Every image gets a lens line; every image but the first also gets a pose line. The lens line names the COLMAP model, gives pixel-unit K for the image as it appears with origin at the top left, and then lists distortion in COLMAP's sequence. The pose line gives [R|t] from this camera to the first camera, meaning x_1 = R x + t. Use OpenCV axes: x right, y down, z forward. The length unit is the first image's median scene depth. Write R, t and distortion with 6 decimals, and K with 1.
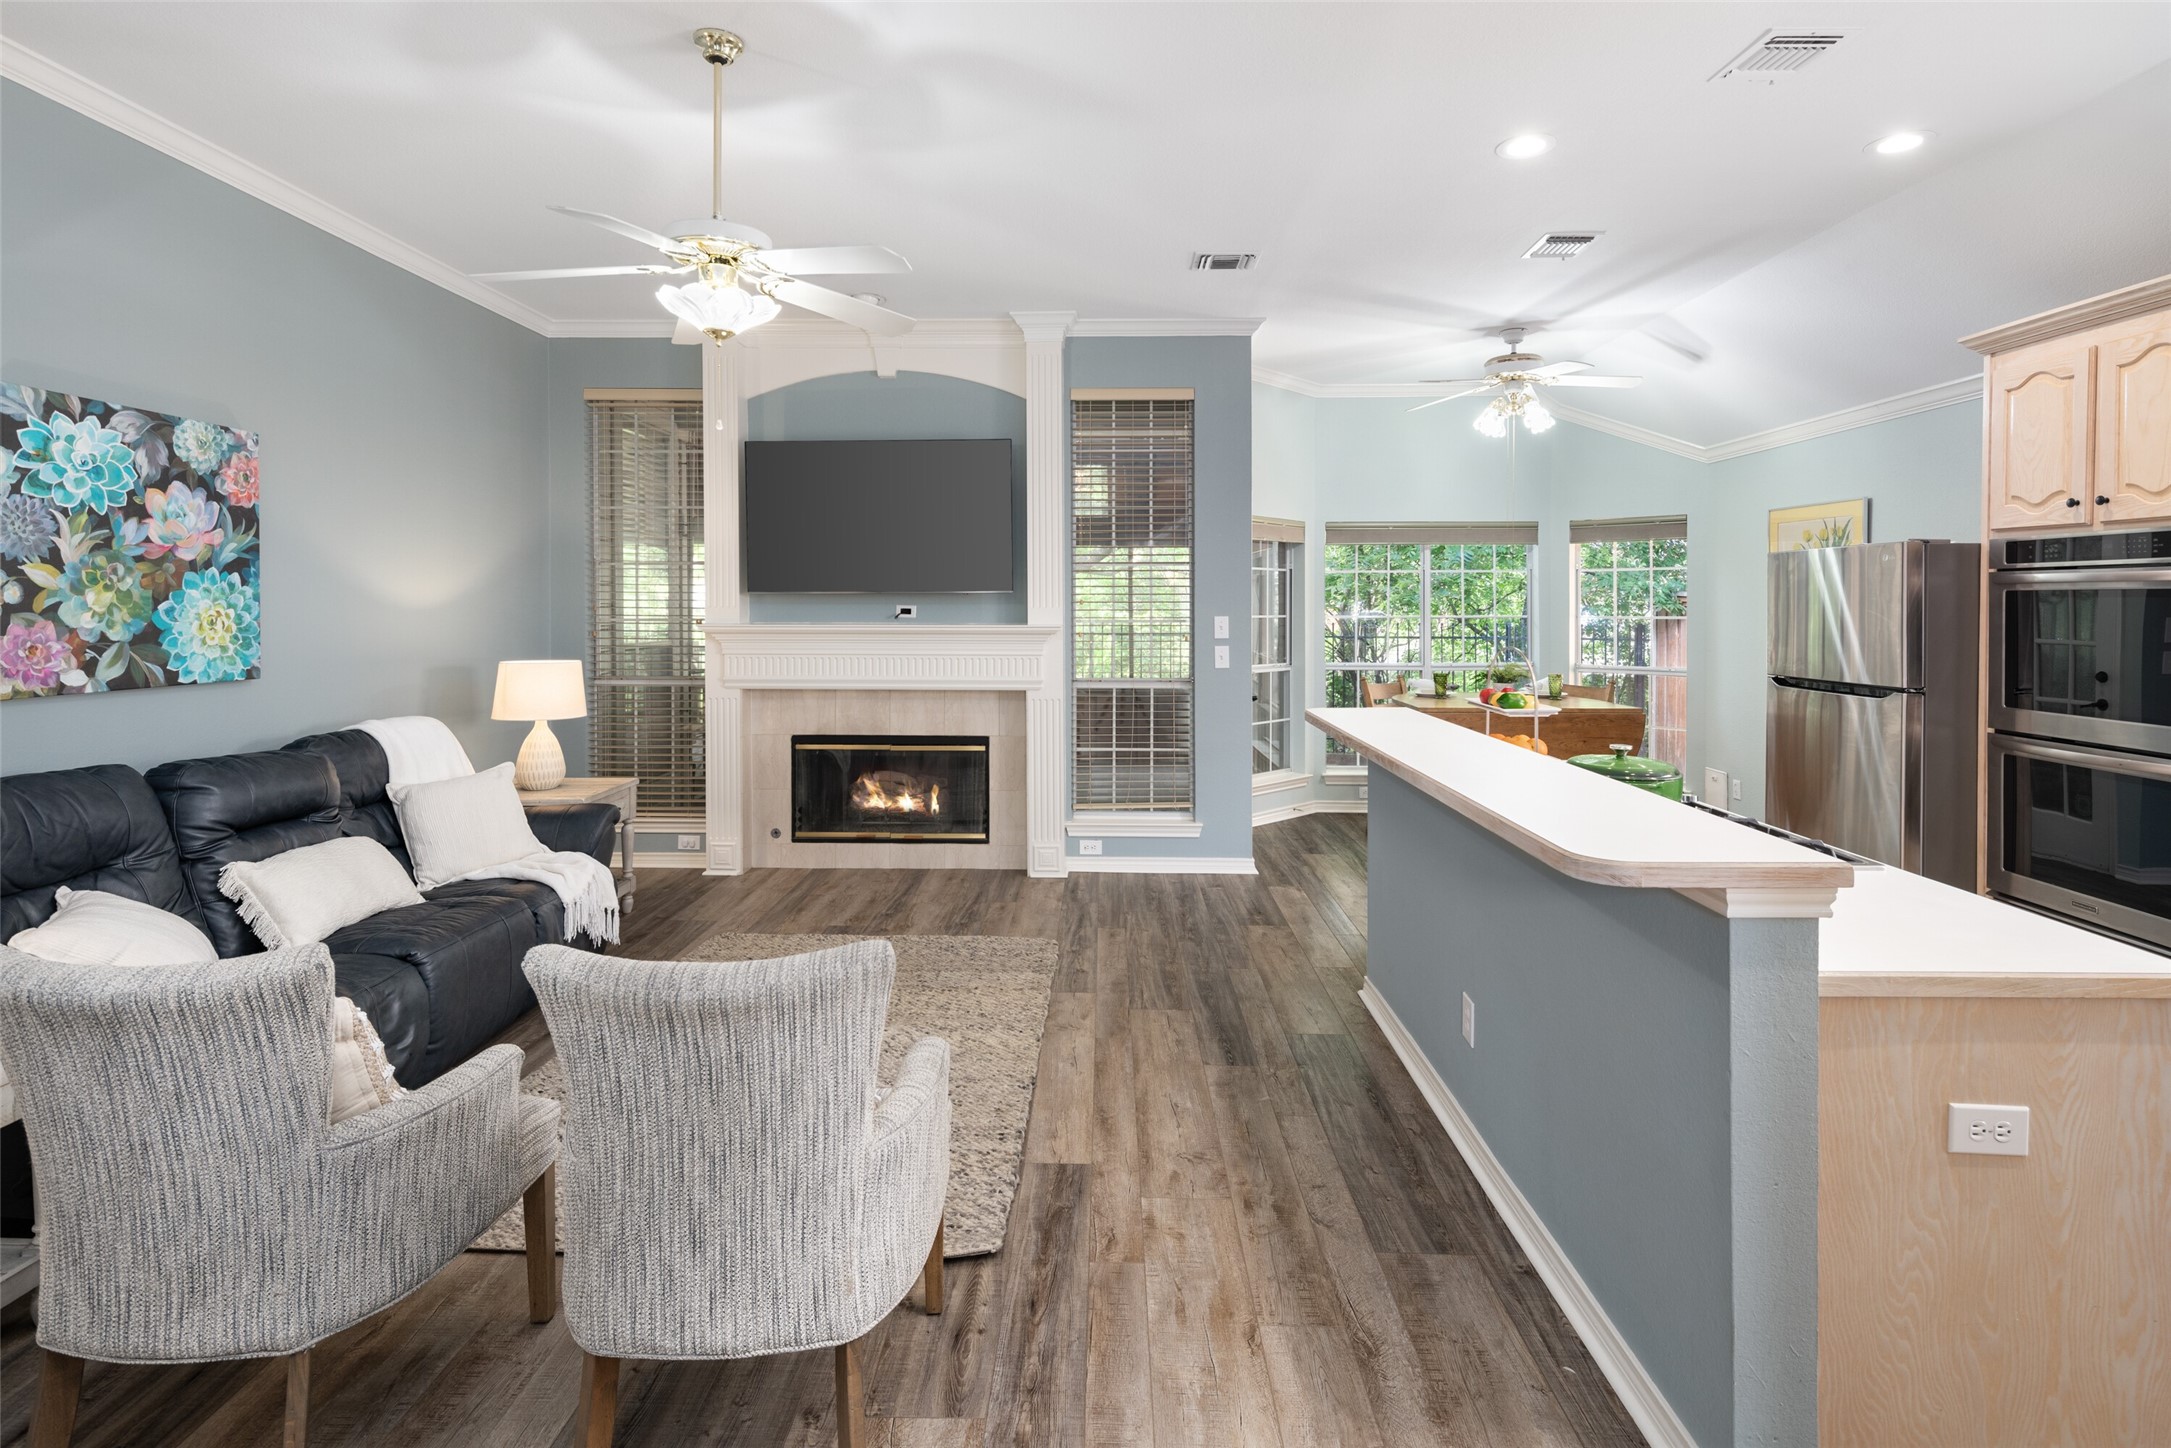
lens RADIAL K [[1062.9, 0, 1103.9], [0, 1062.9, 605.2], [0, 0, 1]] dist [0.021696, -0.006406]
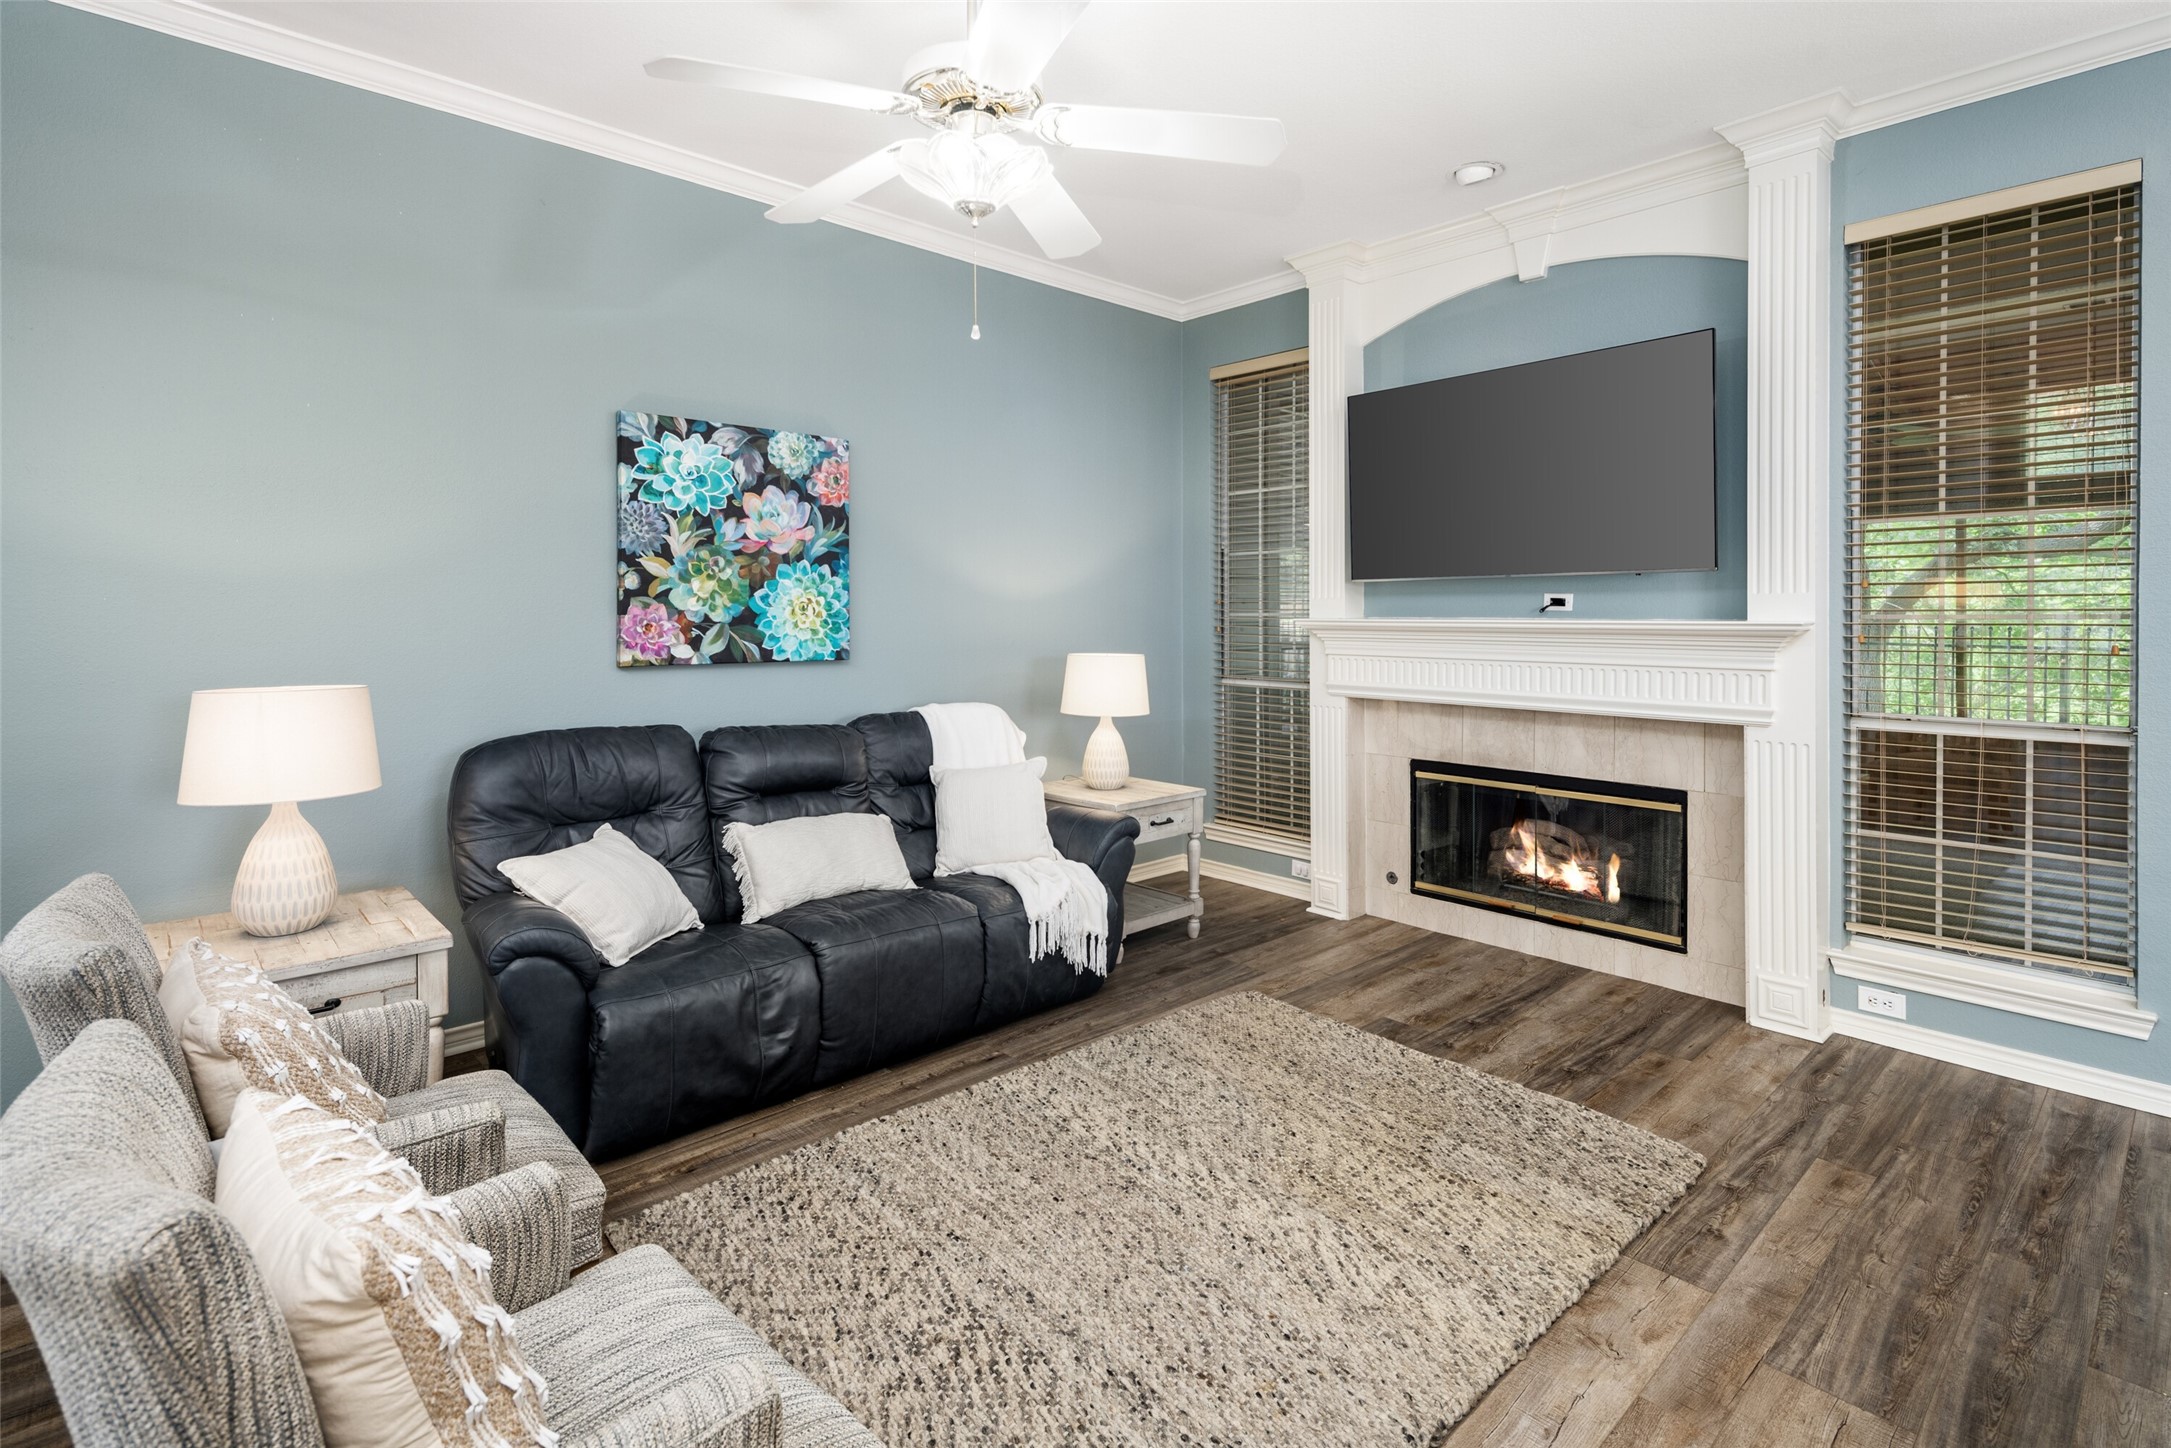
lens RADIAL K [[1062.9, 0, 1057.7], [0, 1062.9, 623.0], [0, 0, 1]] dist [0.021696, -0.006406]
pose [[0.679435, 0.005528, -0.733714, 0.132537], [0.000592, 0.999967, 0.008083, 0.016453], [0.733735, -0.005926, 0.679410, 0.313860]]
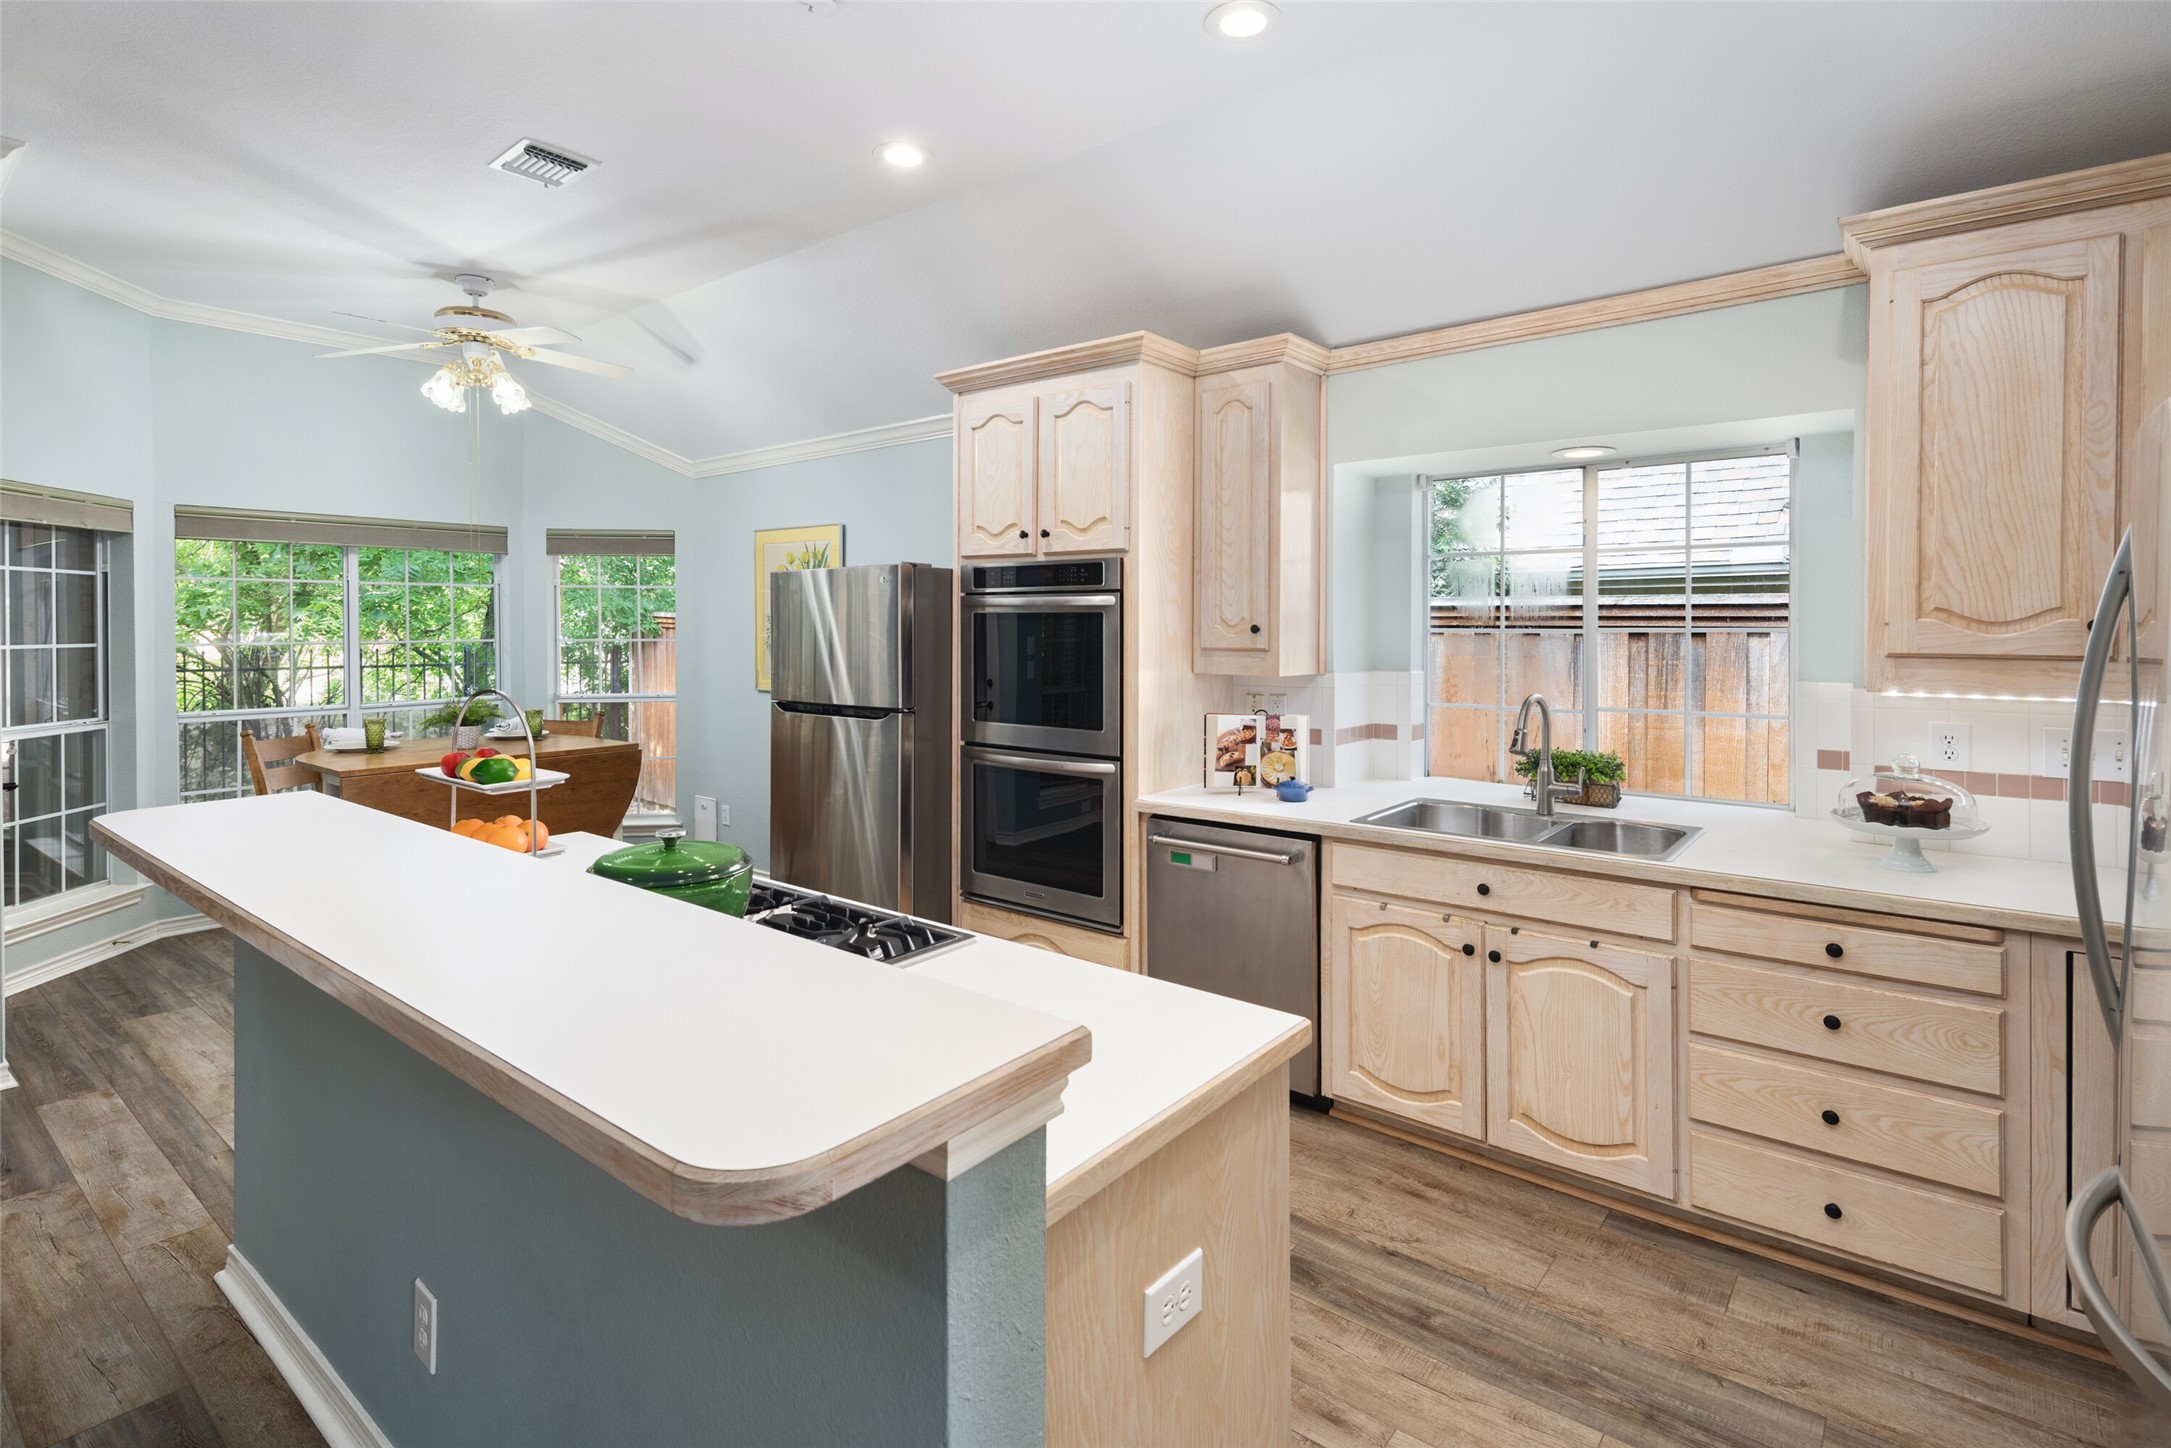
lens RADIAL K [[1062.9, 0, 1090.2], [0, 1062.9, 637.8], [0, 0, 1]] dist [0.021696, -0.006406]
pose [[0.625675, -0.011812, 0.779994, 0.058586], [0.002845, 0.999913, 0.012861, -0.001767], [-0.780079, -0.005828, 0.625654, 0.182116]]
